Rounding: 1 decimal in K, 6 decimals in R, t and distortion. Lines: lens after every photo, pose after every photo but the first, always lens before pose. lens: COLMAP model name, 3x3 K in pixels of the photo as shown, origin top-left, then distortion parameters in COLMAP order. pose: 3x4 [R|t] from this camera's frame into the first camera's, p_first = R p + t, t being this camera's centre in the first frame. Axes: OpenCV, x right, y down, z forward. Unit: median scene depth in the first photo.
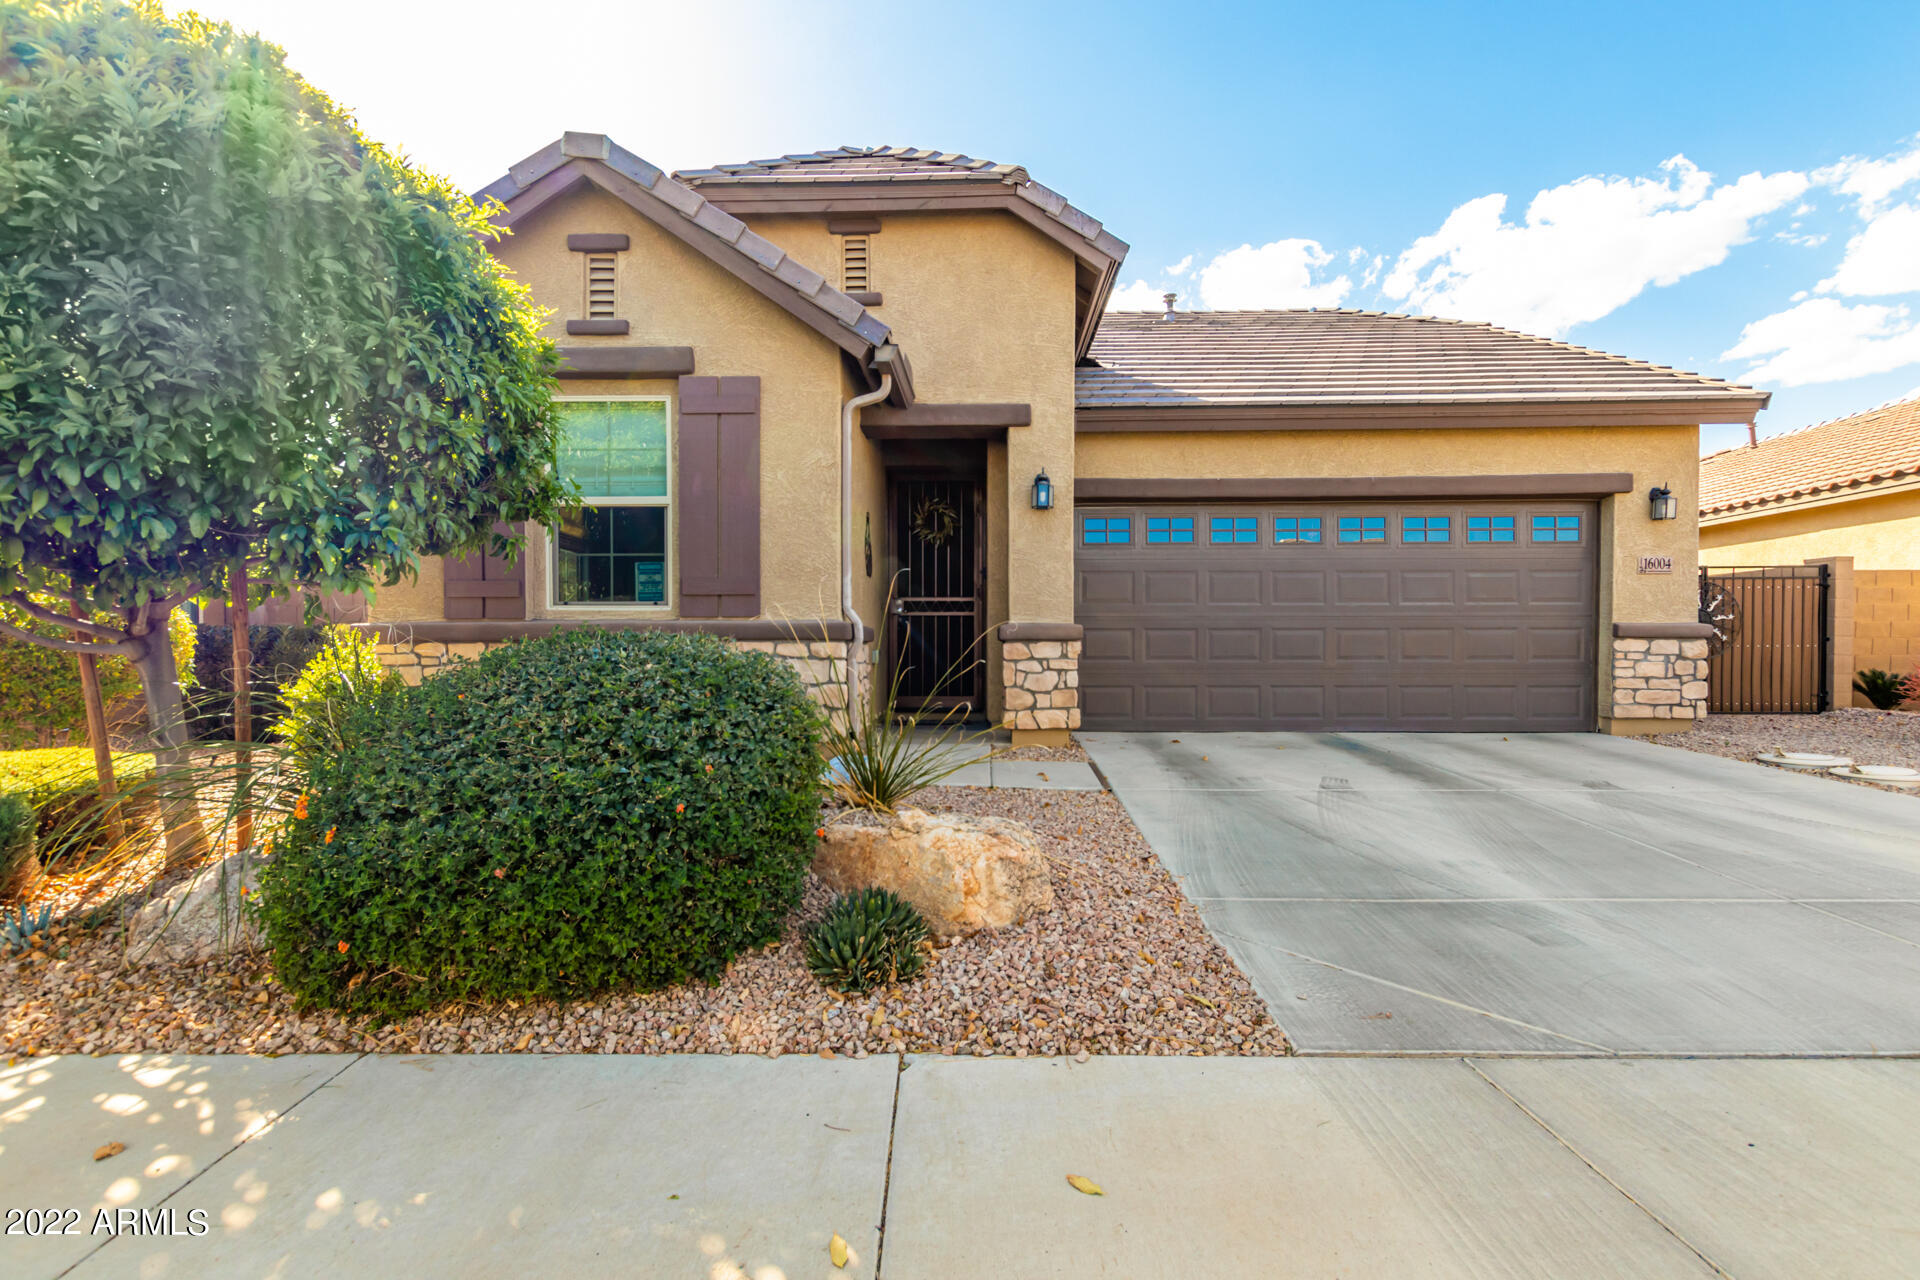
lens RADIAL K [[872.1, 0, 963.9], [0, 872.1, 651.4], [0, 0, 1]] dist [0.000416, -0.000155]
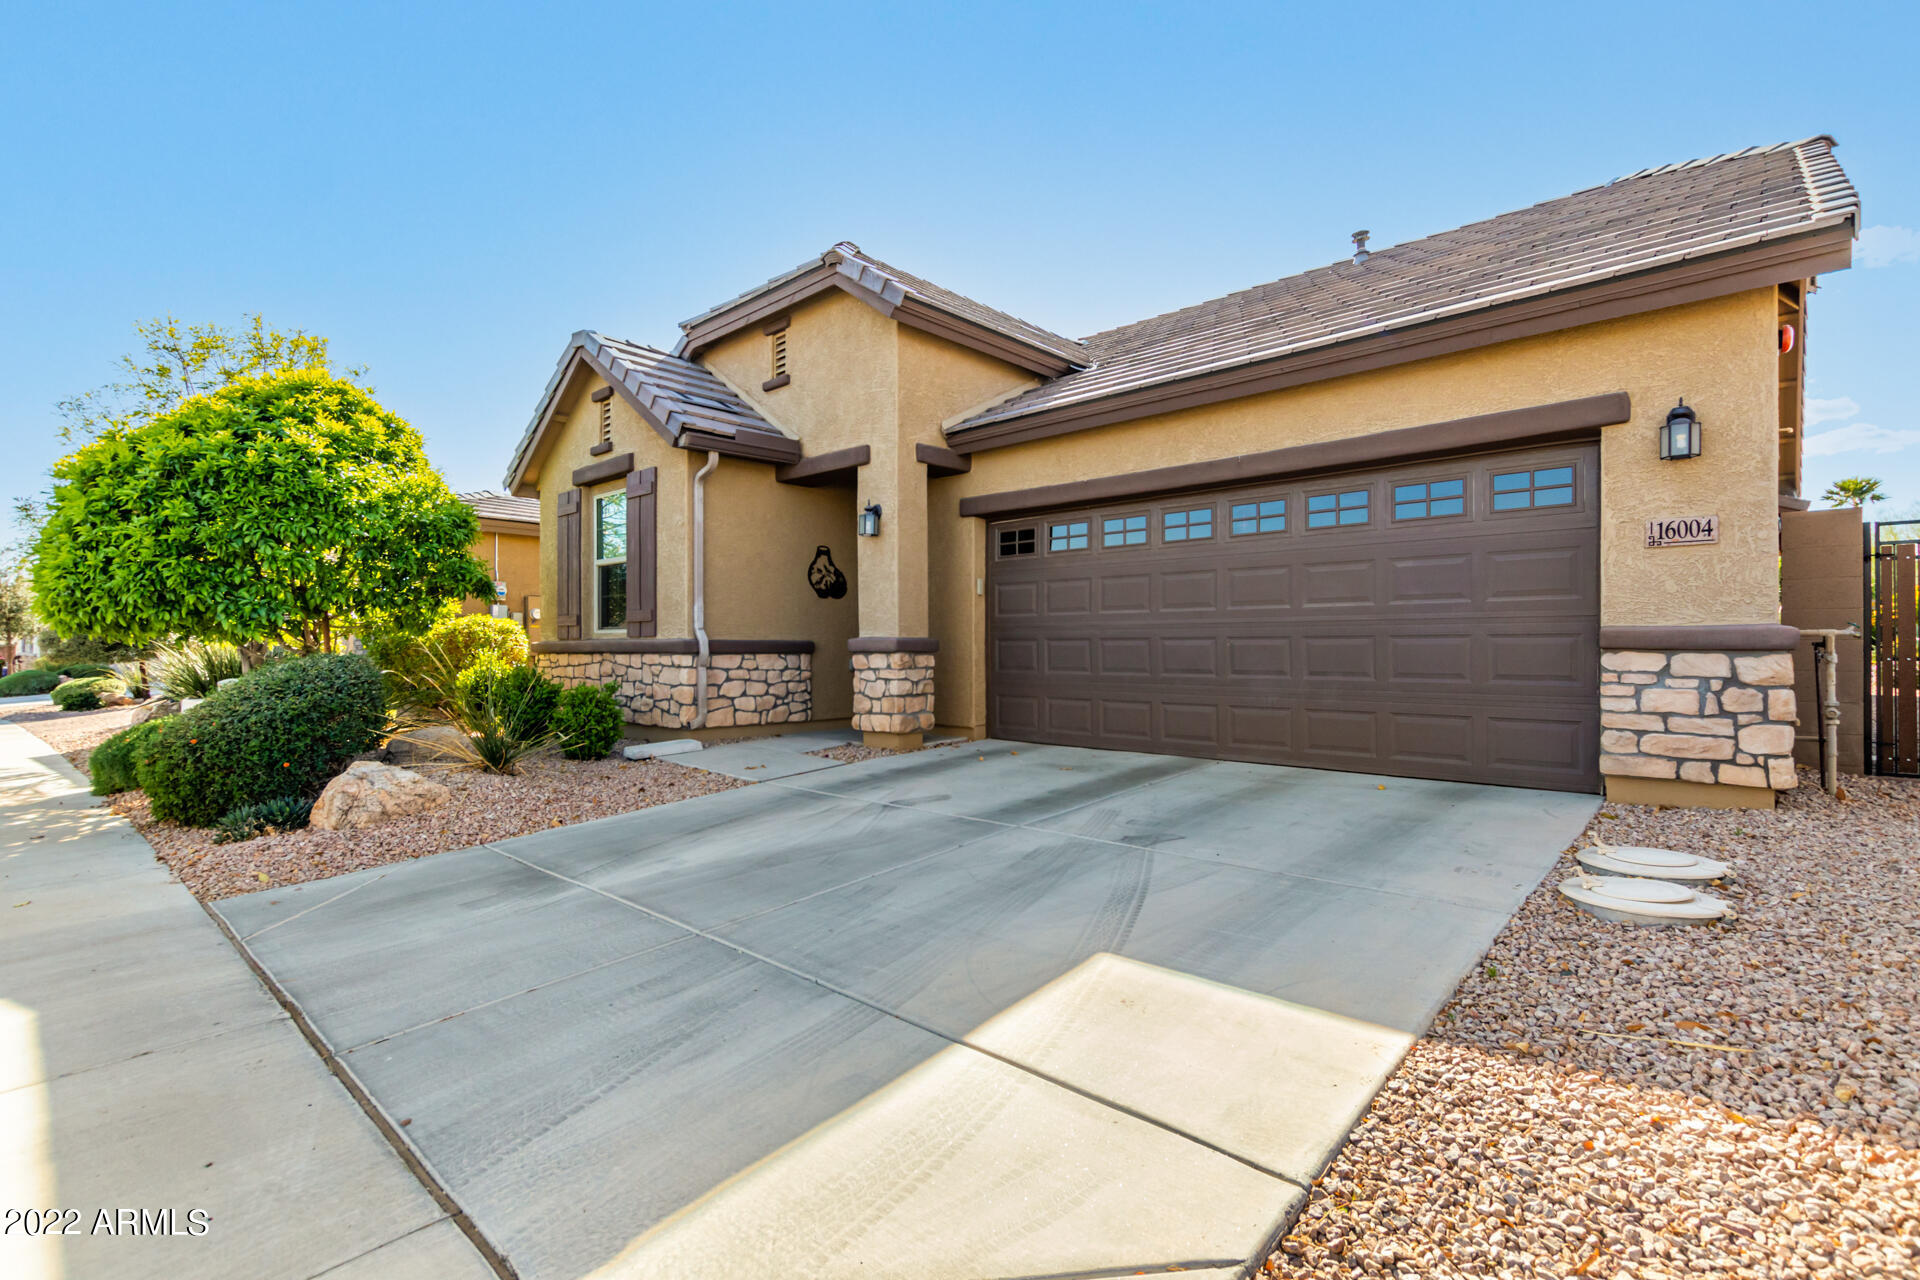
lens RADIAL K [[872.1, 0, 957.8], [0, 872.1, 632.6], [0, 0, 1]] dist [0.000416, -0.000155]
pose [[0.753105, -0.011238, -0.657804, 0.814560], [-0.001370, 0.999825, -0.018649, -0.015604], [0.657898, 0.014946, 0.752958, 0.200992]]
